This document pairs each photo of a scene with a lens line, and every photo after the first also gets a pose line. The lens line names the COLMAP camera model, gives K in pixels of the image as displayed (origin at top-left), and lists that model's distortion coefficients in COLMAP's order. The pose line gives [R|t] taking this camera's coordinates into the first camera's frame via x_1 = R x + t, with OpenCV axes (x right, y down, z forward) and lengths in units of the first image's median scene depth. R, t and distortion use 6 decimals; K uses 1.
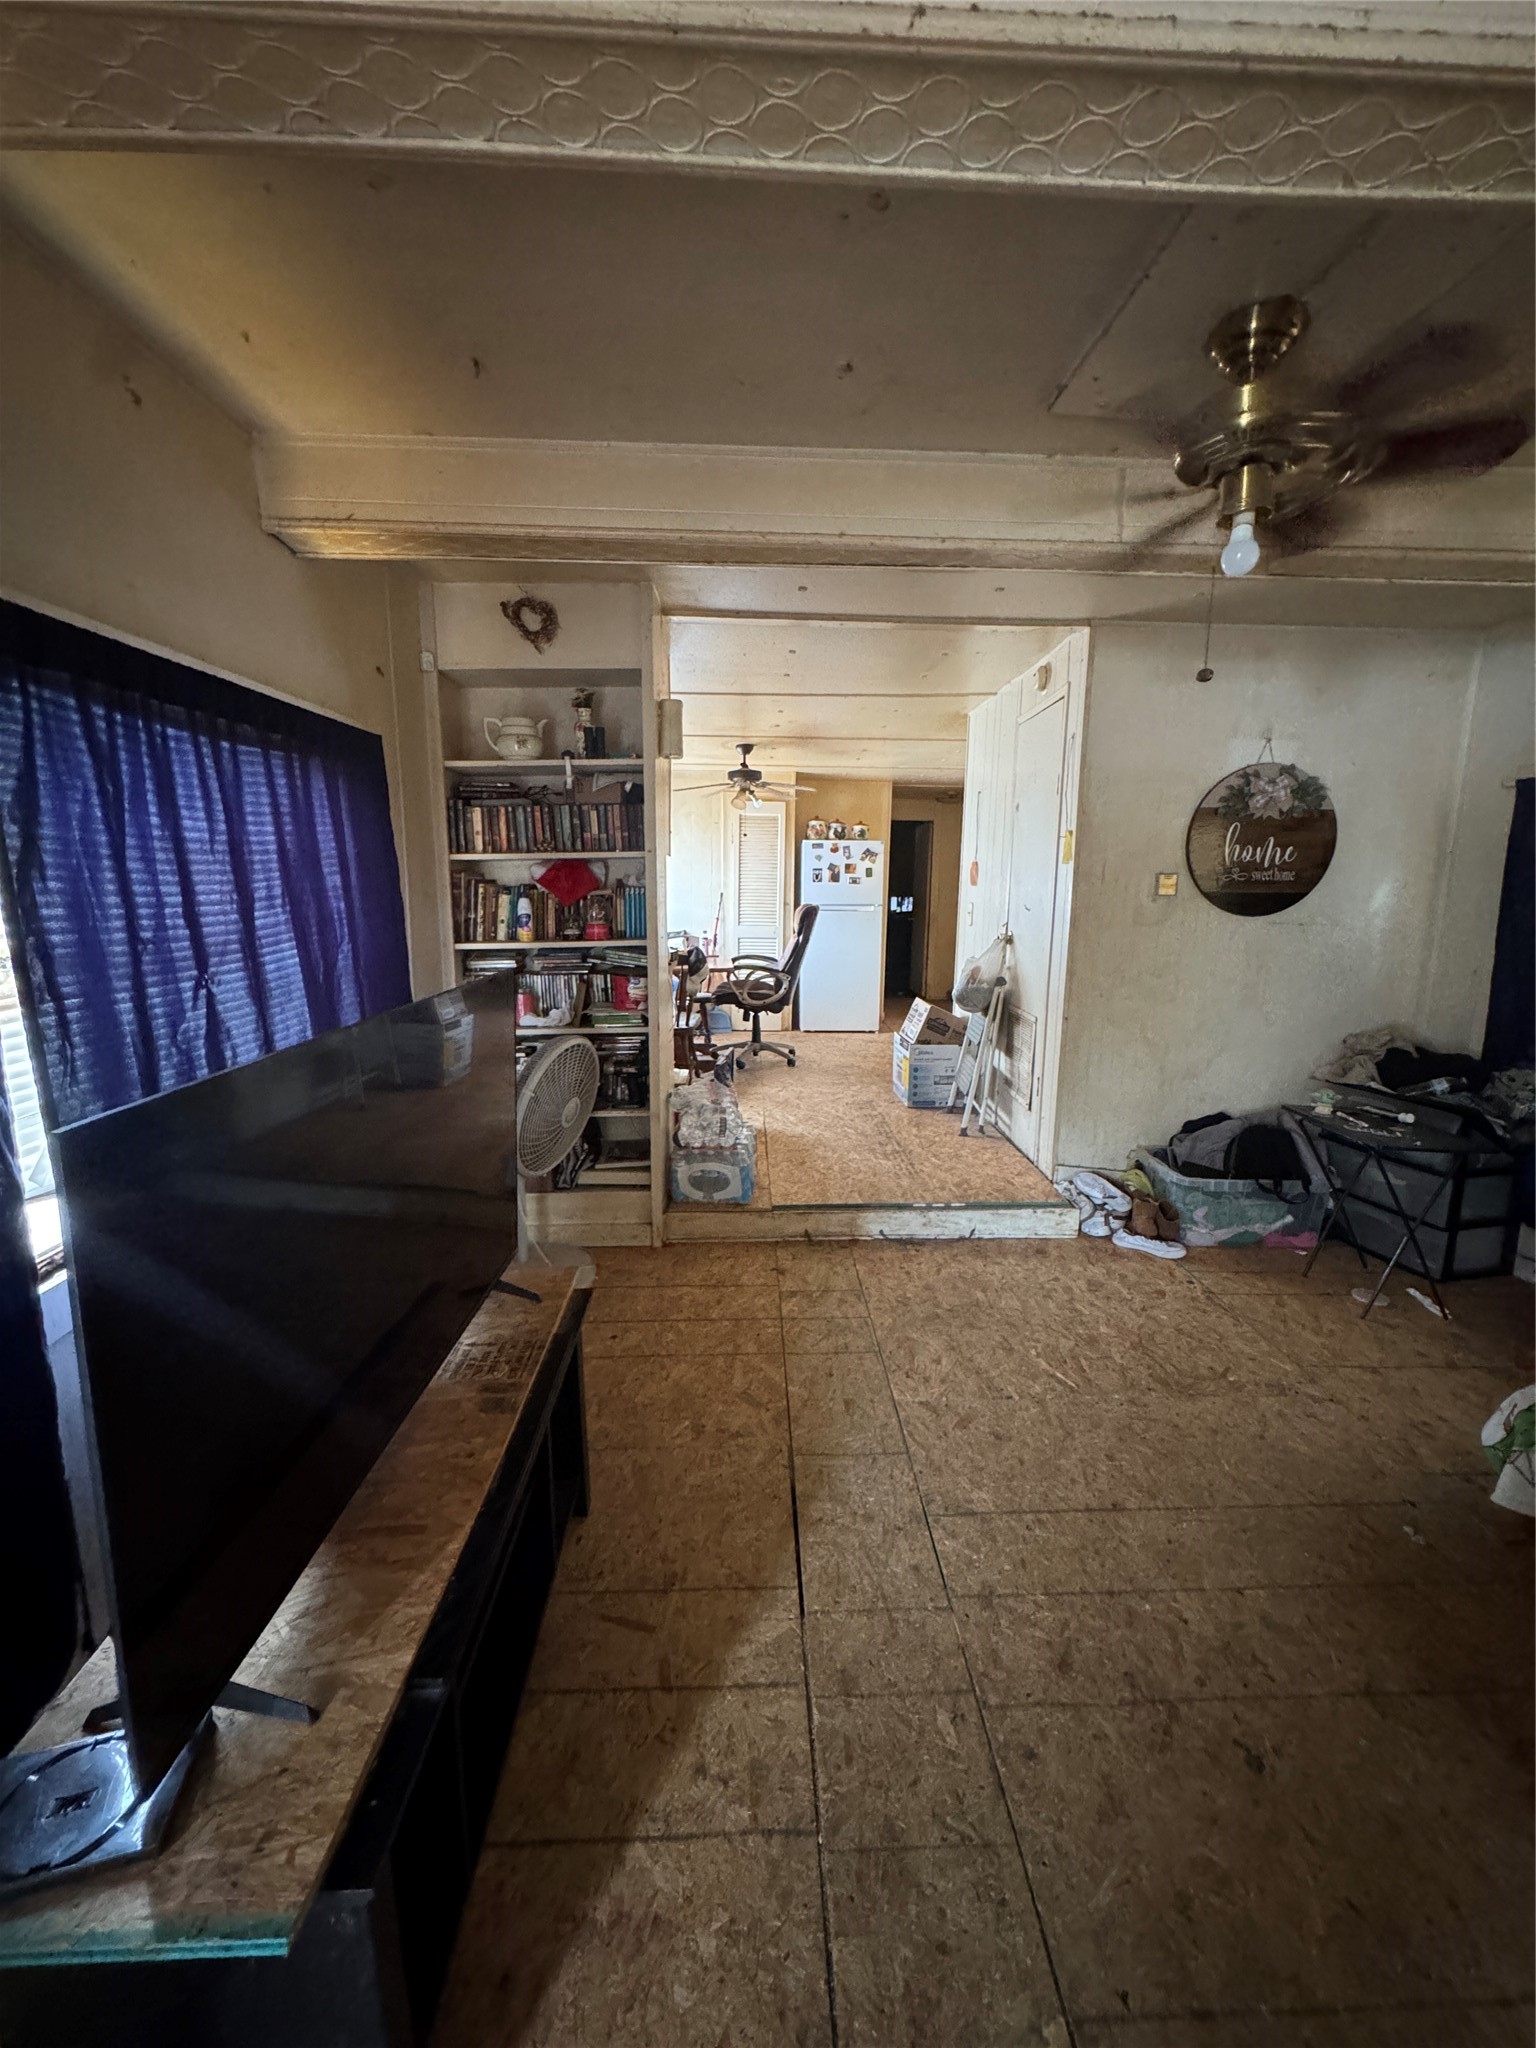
lens RADIAL K [[818.8, 0, 773.4], [0, 818.8, 1017.1], [0, 0, 1]] dist [-0.005850, 0.001035]
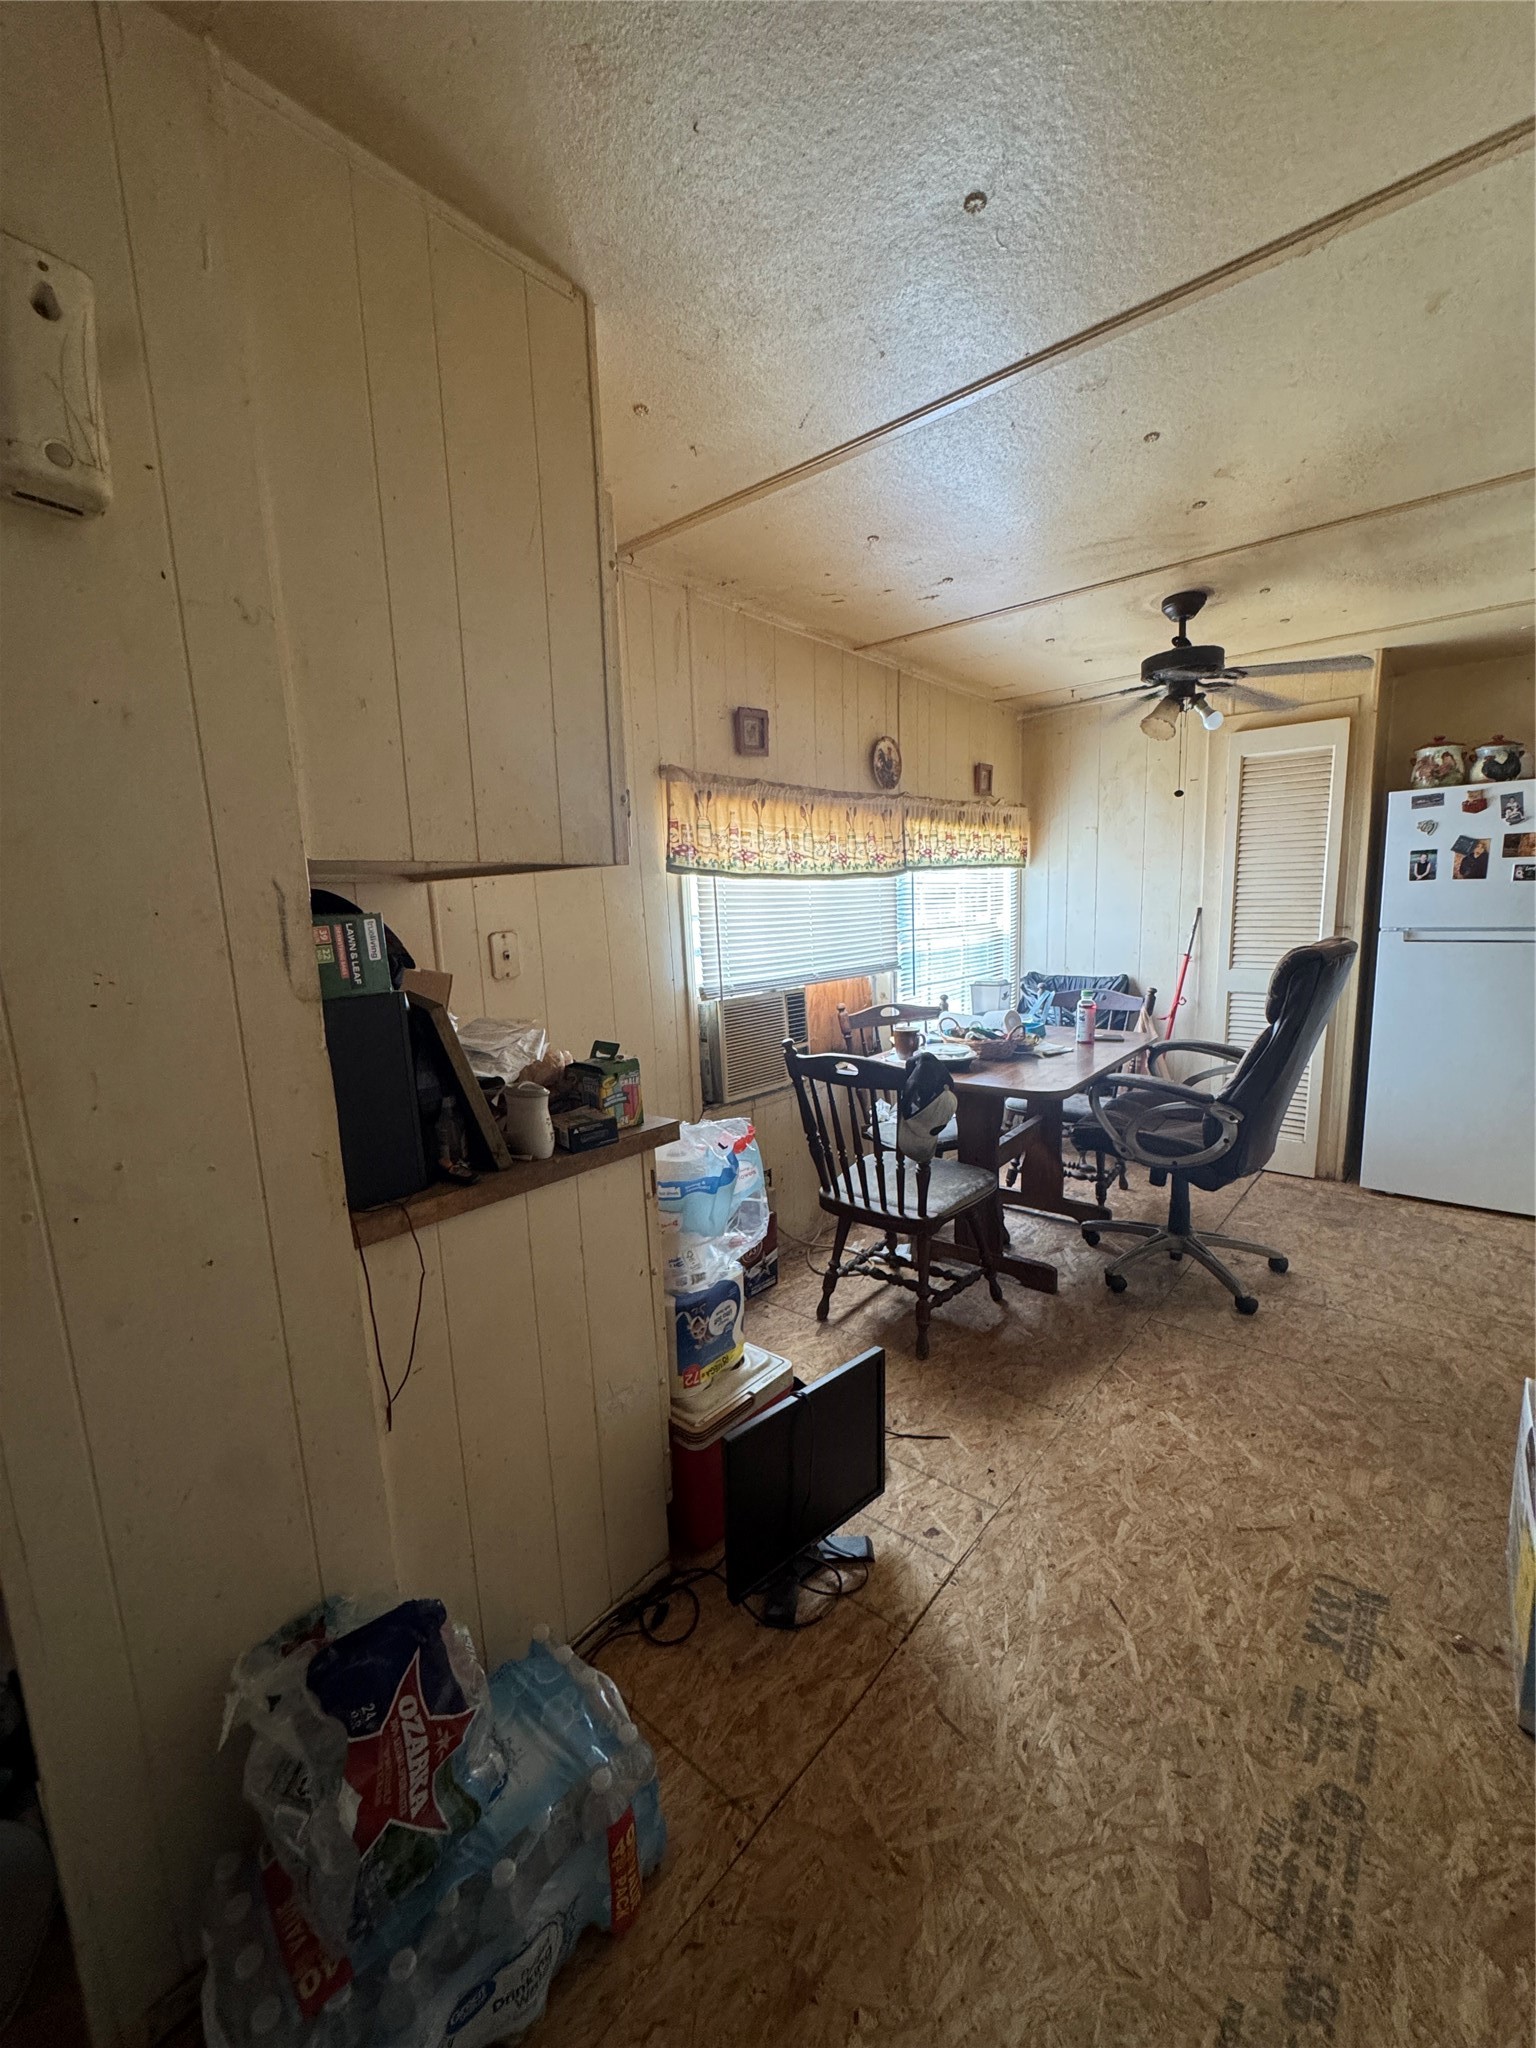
lens RADIAL K [[818.8, 0, 767.4], [0, 818.8, 1022.5], [0, 0, 1]] dist [-0.005850, 0.001035]
pose [[0.735909, 0.067986, -0.673659, 0.097681], [-0.062004, 0.997532, 0.032937, -0.077759], [0.674236, 0.017531, 0.738308, 0.417216]]
